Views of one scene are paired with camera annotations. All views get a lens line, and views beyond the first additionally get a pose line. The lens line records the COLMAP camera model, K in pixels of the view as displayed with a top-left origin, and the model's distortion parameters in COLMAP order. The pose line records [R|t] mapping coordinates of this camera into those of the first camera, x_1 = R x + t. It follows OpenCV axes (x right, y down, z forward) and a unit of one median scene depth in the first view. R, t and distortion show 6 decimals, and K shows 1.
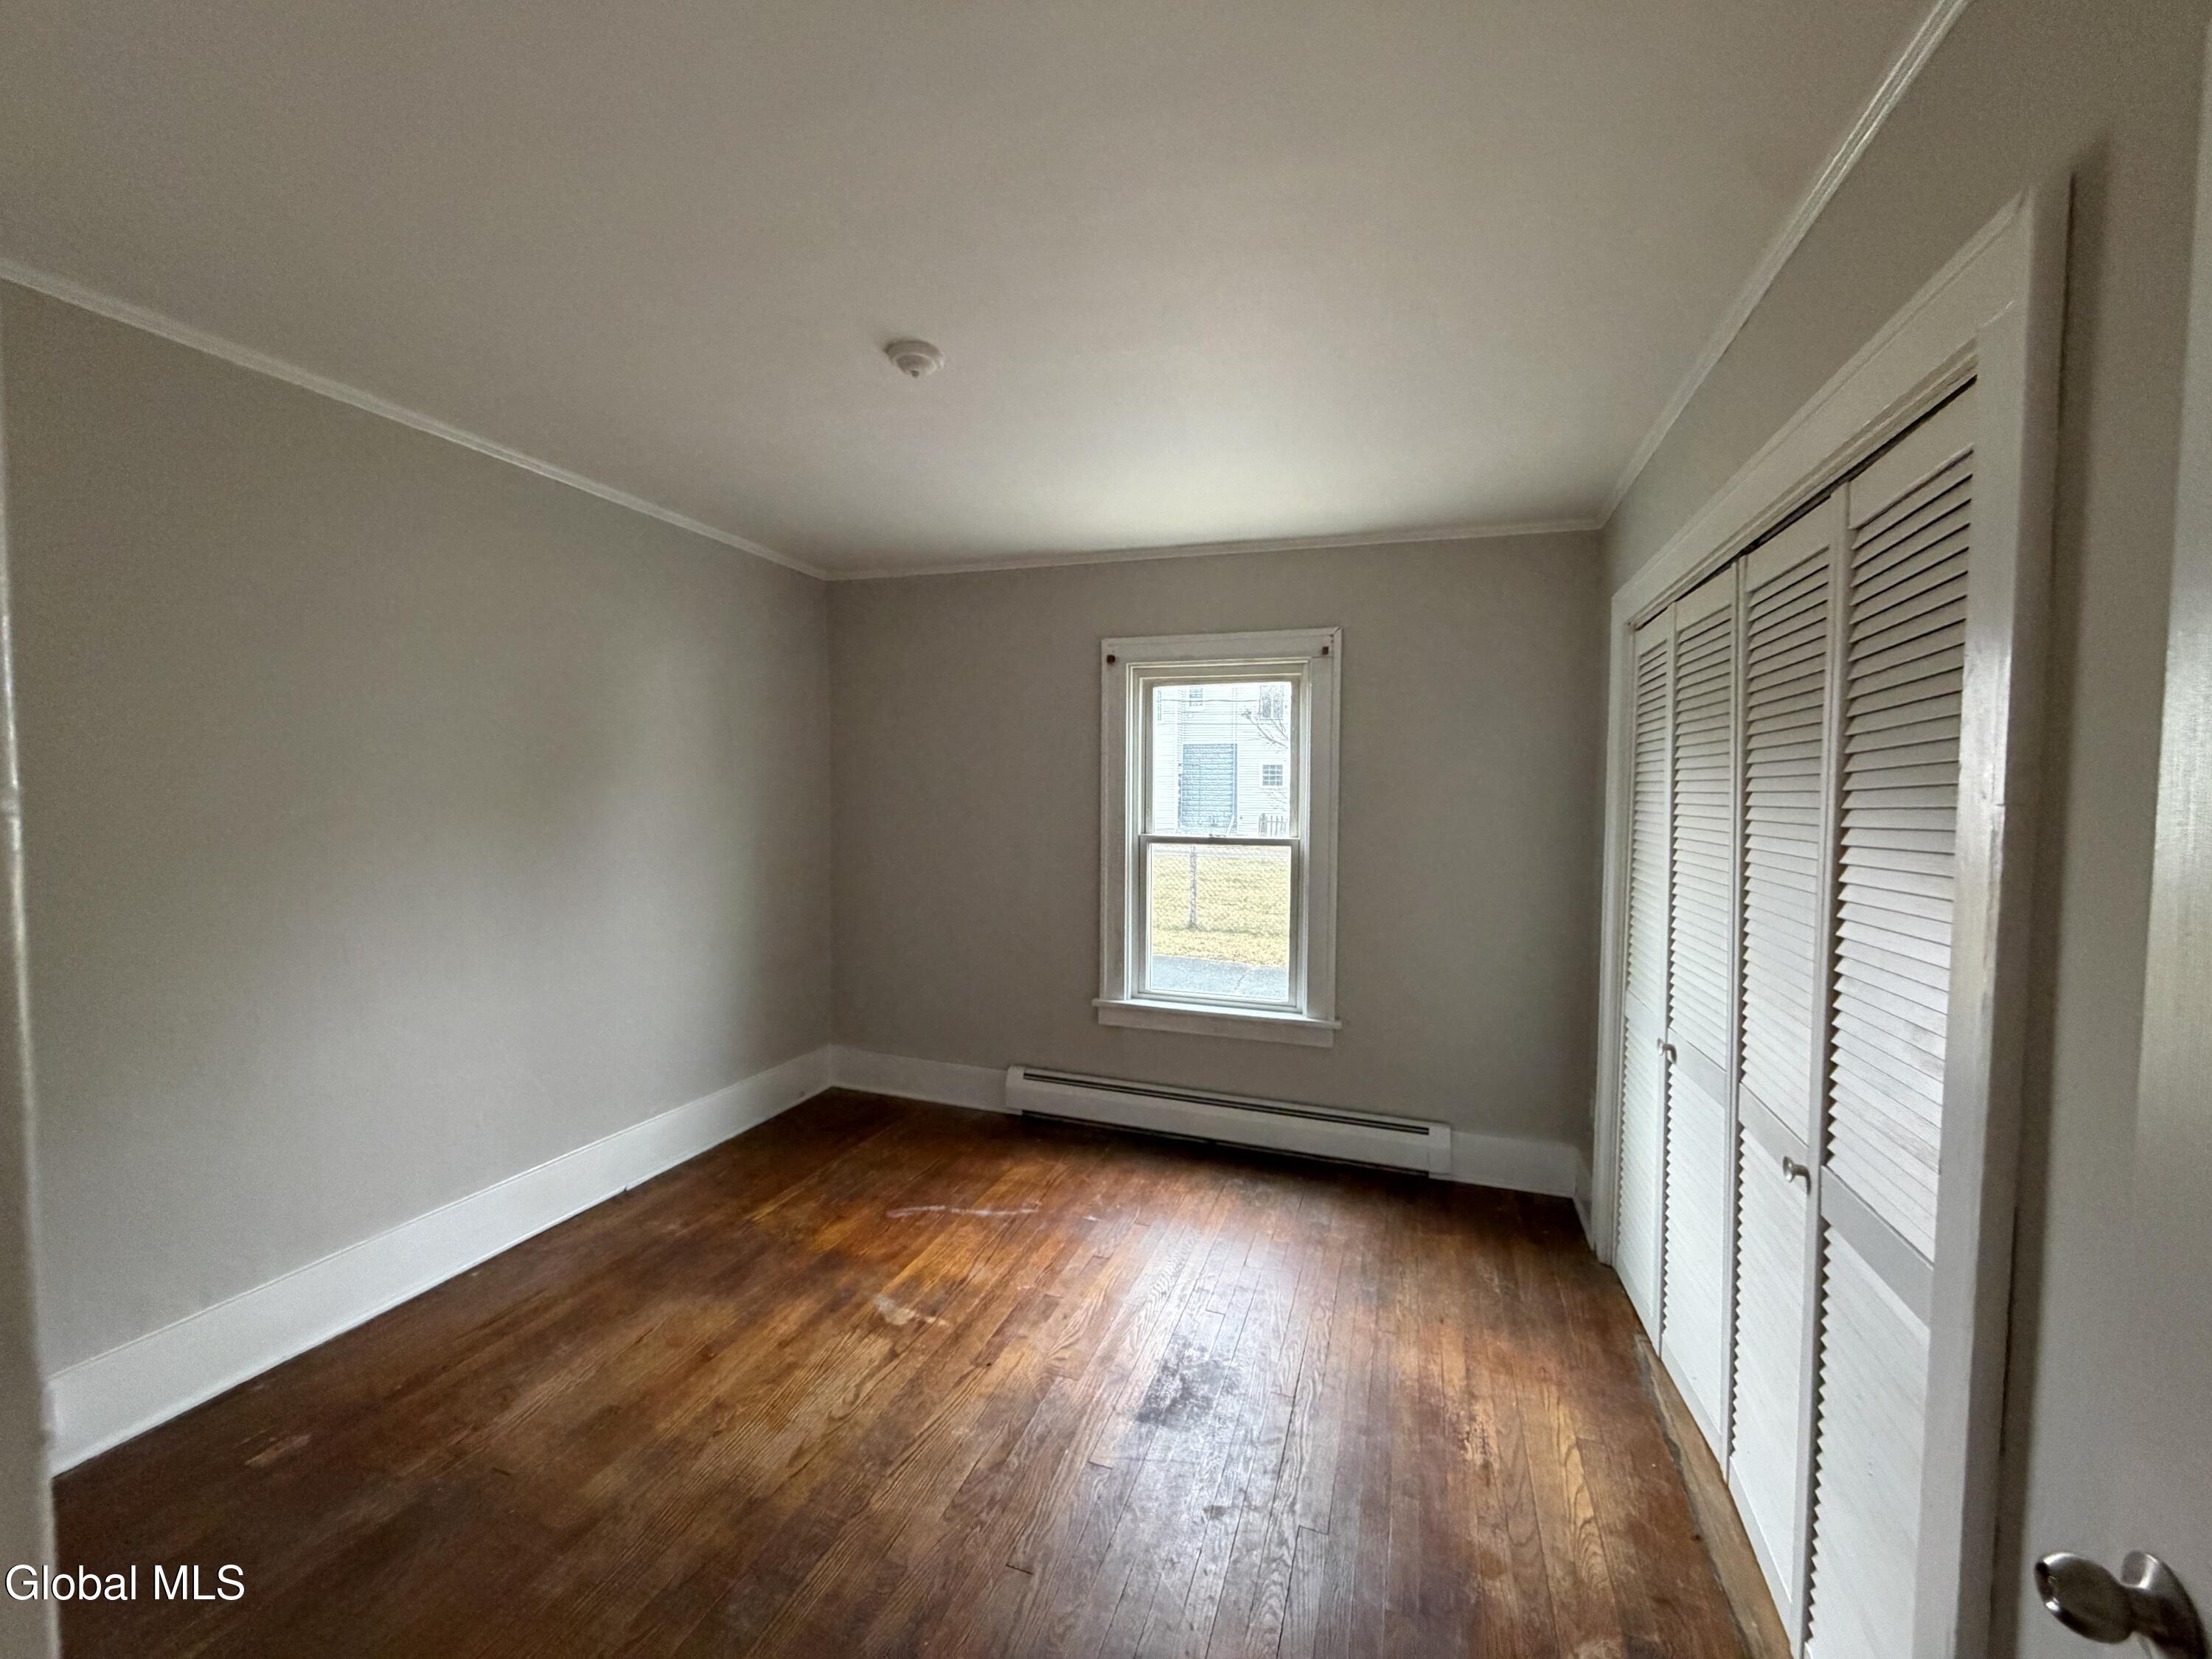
lens RADIAL K [[876.1, 0, 1104.1], [0, 876.1, 828.2], [0, 0, 1]] dist [0.000229, -0.000255]
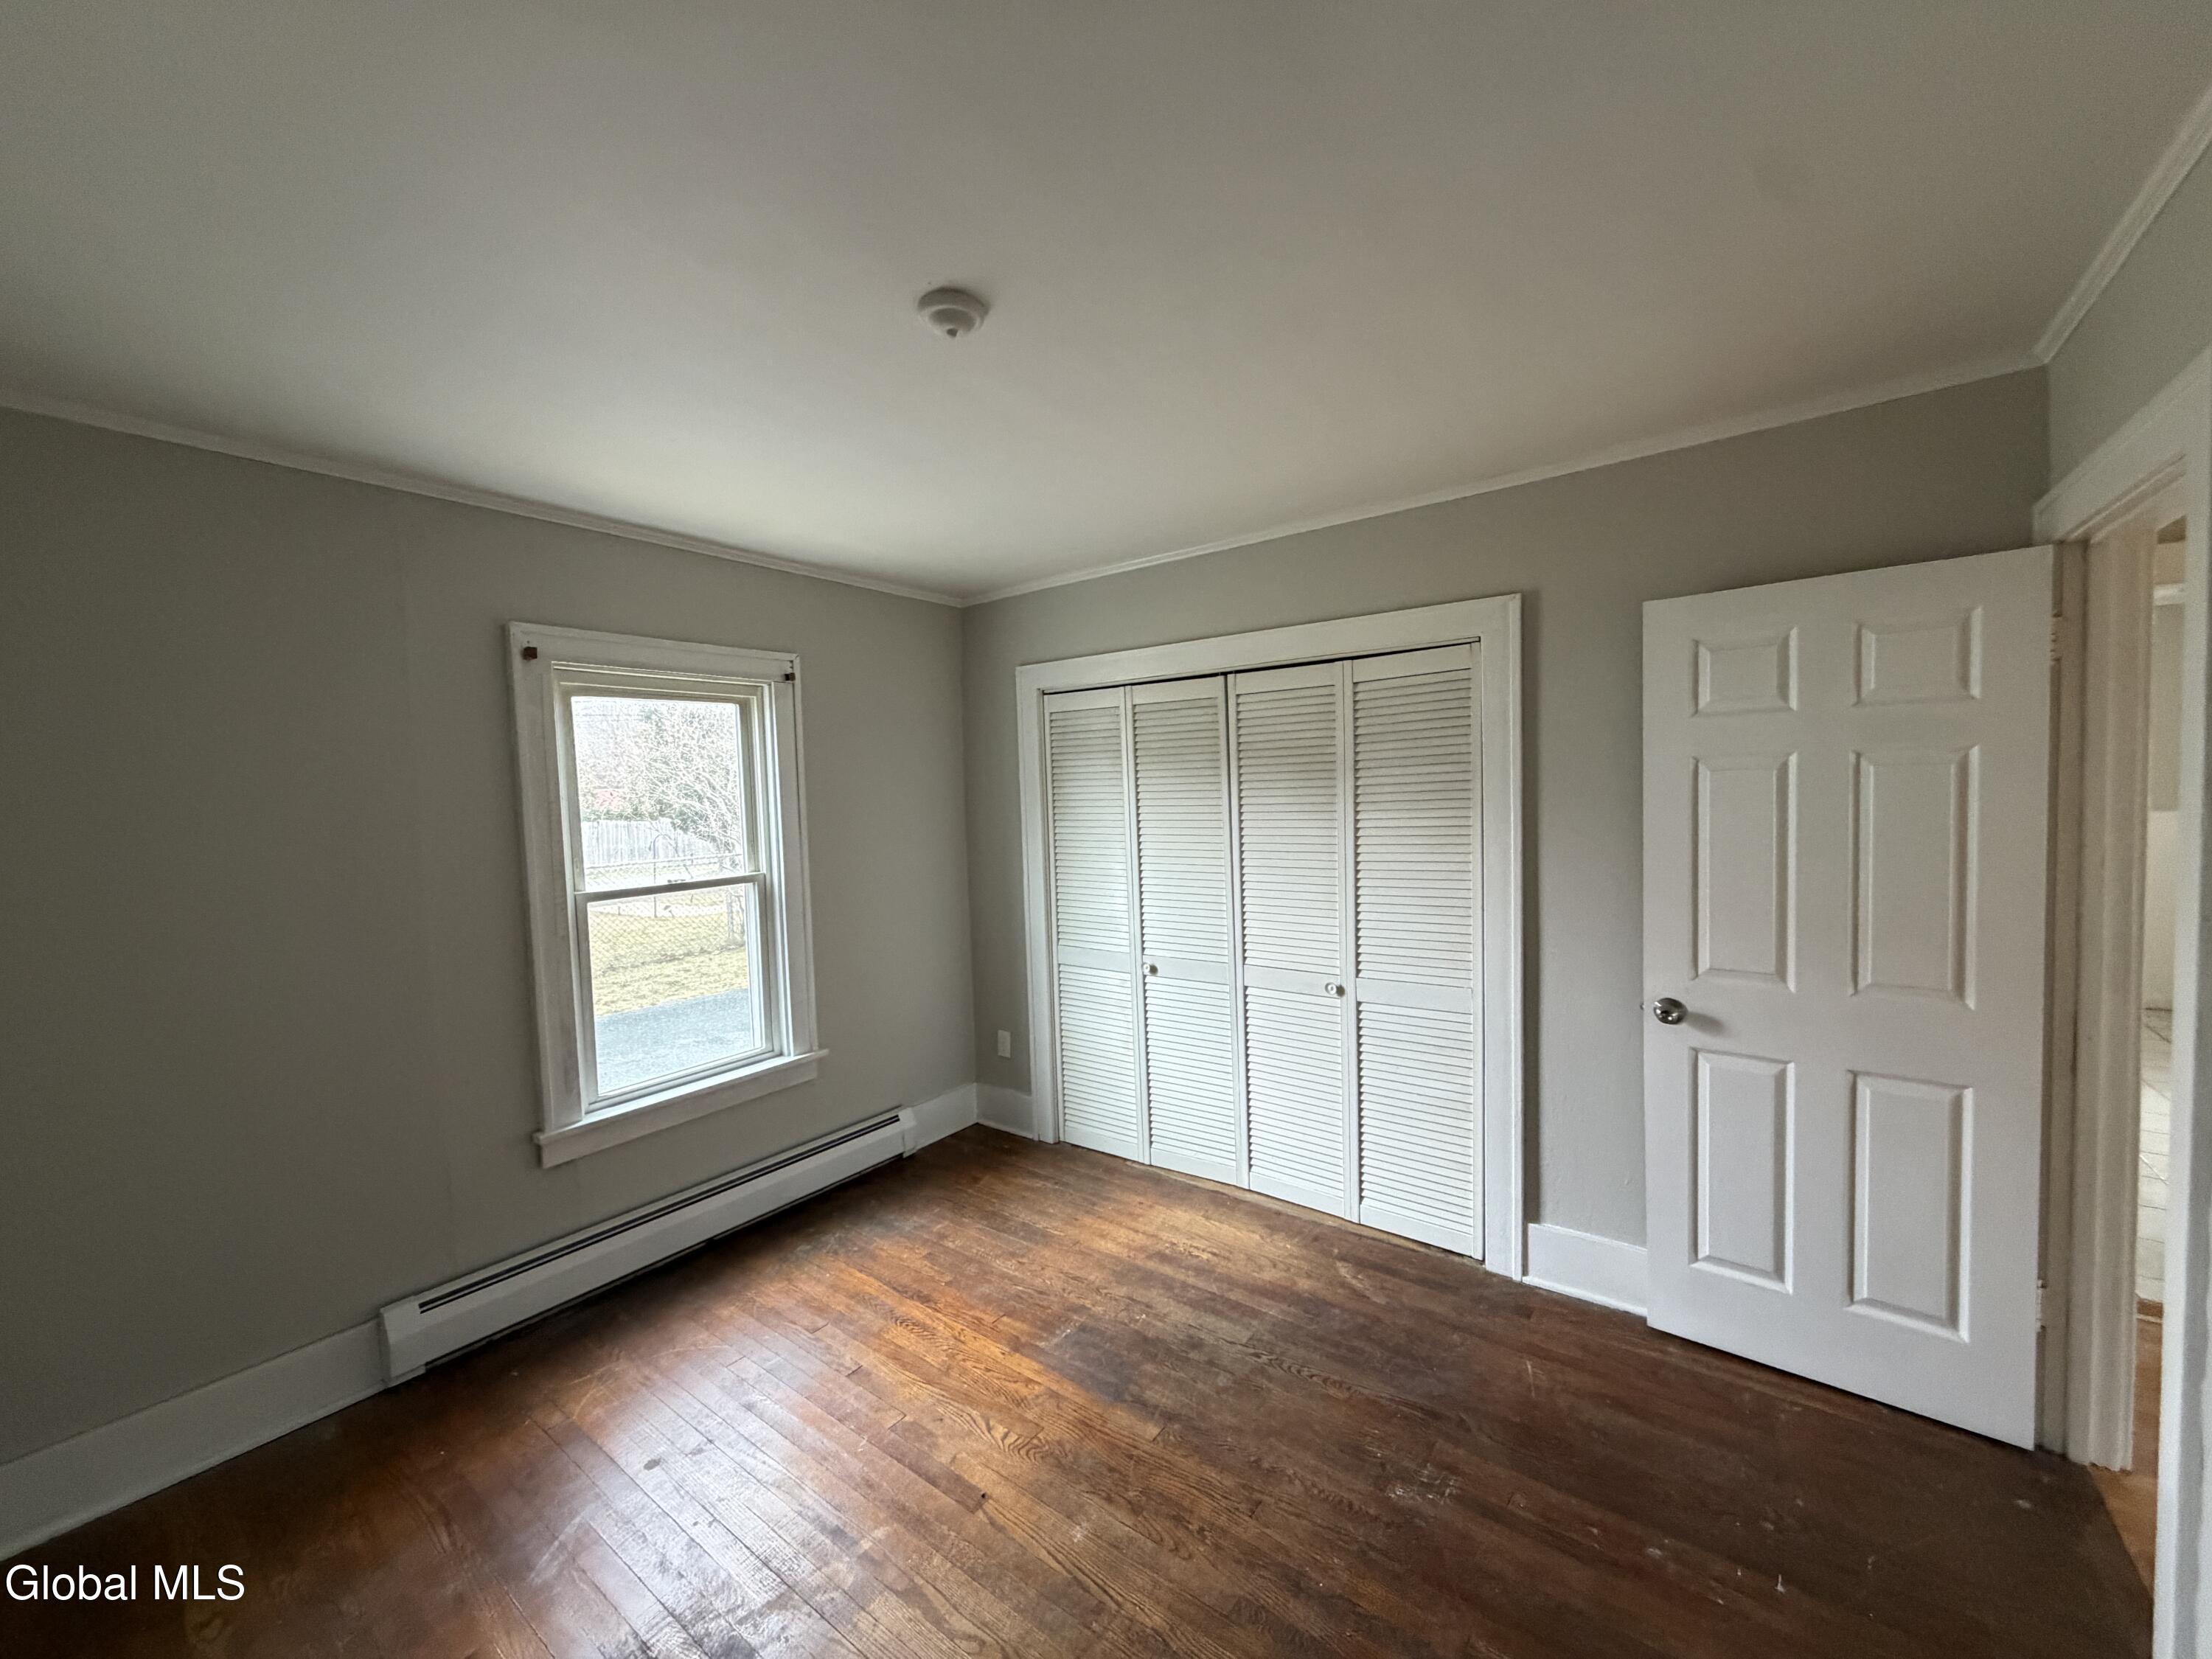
lens RADIAL K [[876.1, 0, 1091.8], [0, 876.1, 826.3], [0, 0, 1]] dist [0.000229, -0.000255]
pose [[0.310775, -0.063726, 0.948345, -0.568569], [0.078516, 0.996061, 0.041202, -0.049387], [-0.947235, 0.061656, 0.314555, 0.377525]]
